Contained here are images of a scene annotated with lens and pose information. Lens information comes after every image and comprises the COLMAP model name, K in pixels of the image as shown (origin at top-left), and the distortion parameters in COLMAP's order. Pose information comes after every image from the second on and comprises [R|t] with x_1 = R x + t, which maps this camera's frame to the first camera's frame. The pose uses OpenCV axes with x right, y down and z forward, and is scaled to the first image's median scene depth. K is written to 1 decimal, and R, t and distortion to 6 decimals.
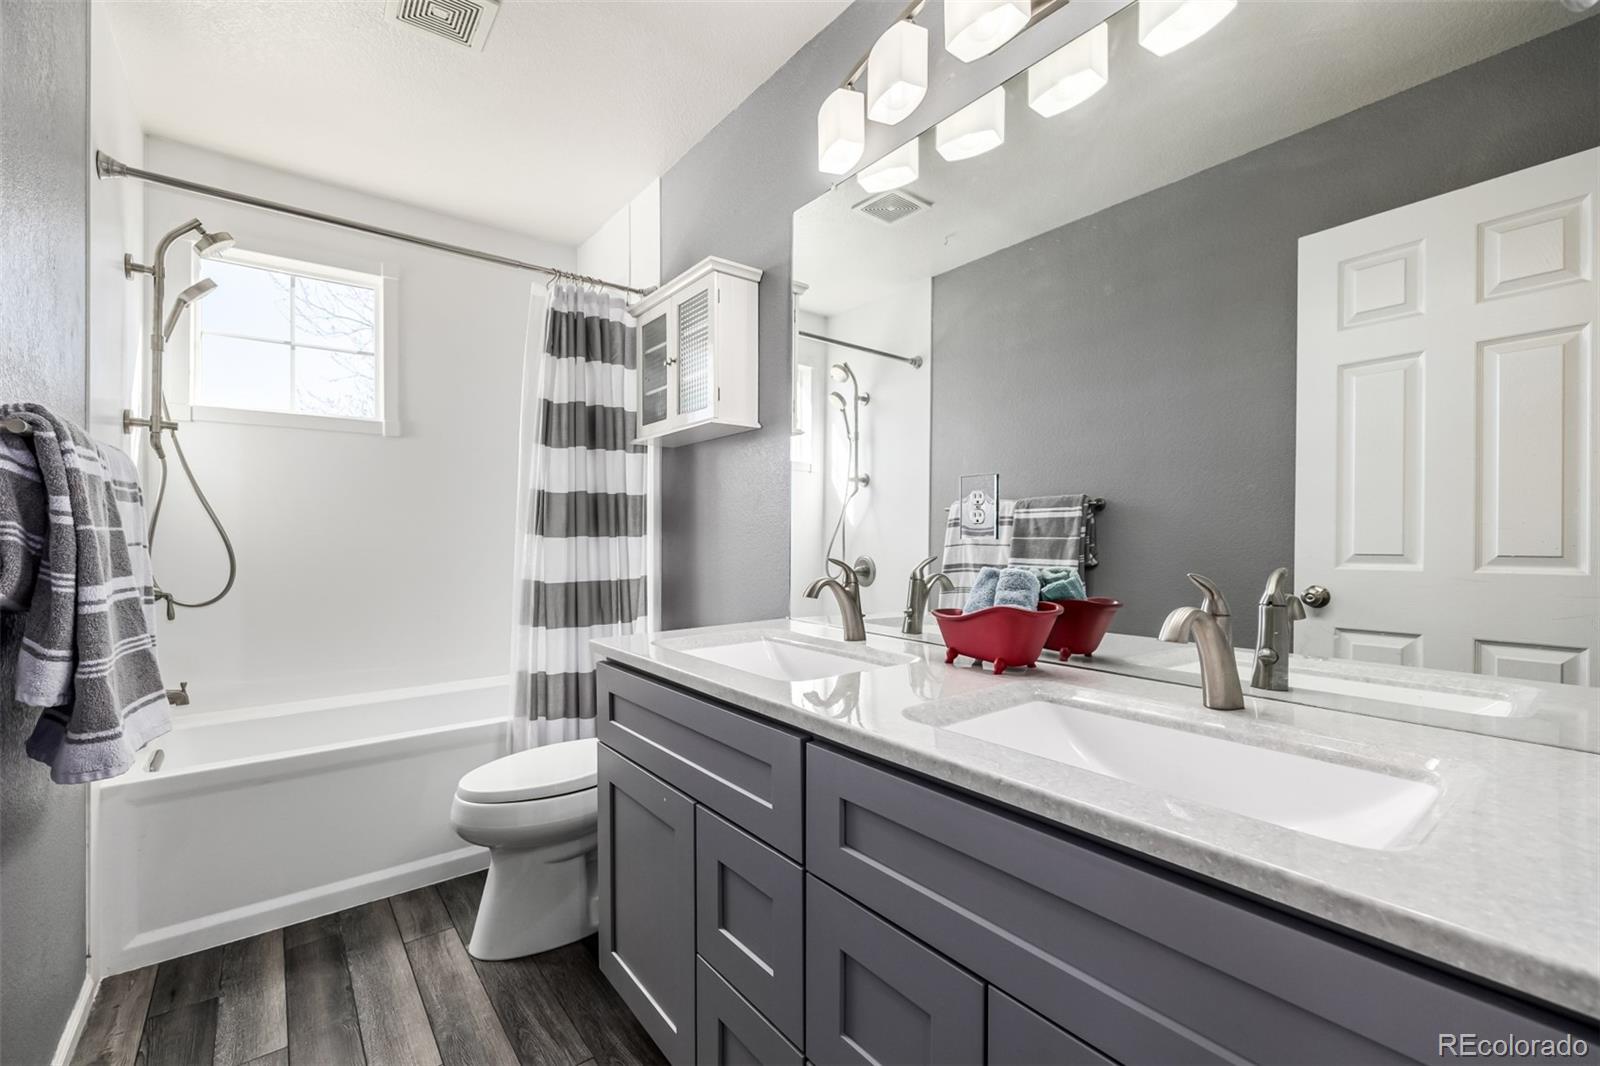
lens RADIAL K [[678.3, 0, 799.4], [0, 678.3, 538.0], [0, 0, 1]] dist [0.001539, 0.000621]
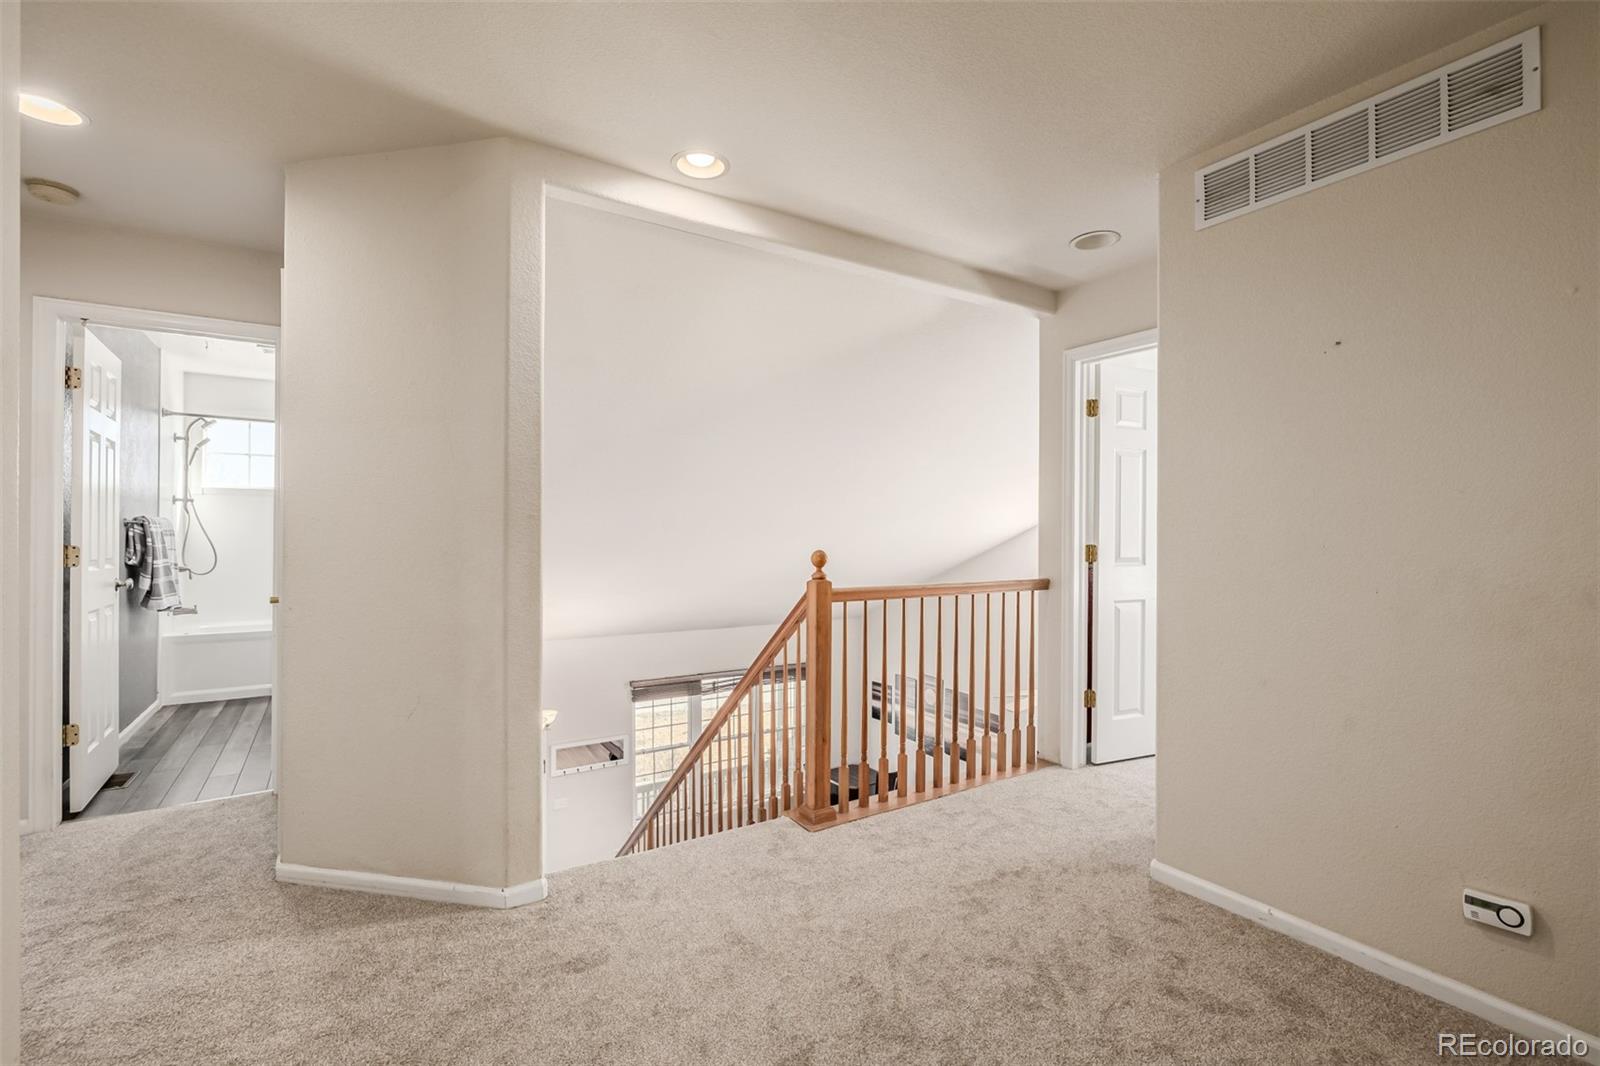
lens RADIAL K [[715.6, 0, 799.9], [0, 715.6, 529.7], [0, 0, 1]] dist [0.001195, 0.000142]
pose [[0.995711, -0.006923, -0.092261, 2.433878], [0.005864, 0.999914, -0.011740, -0.028929], [0.092334, 0.011149, 0.995666, -2.221735]]
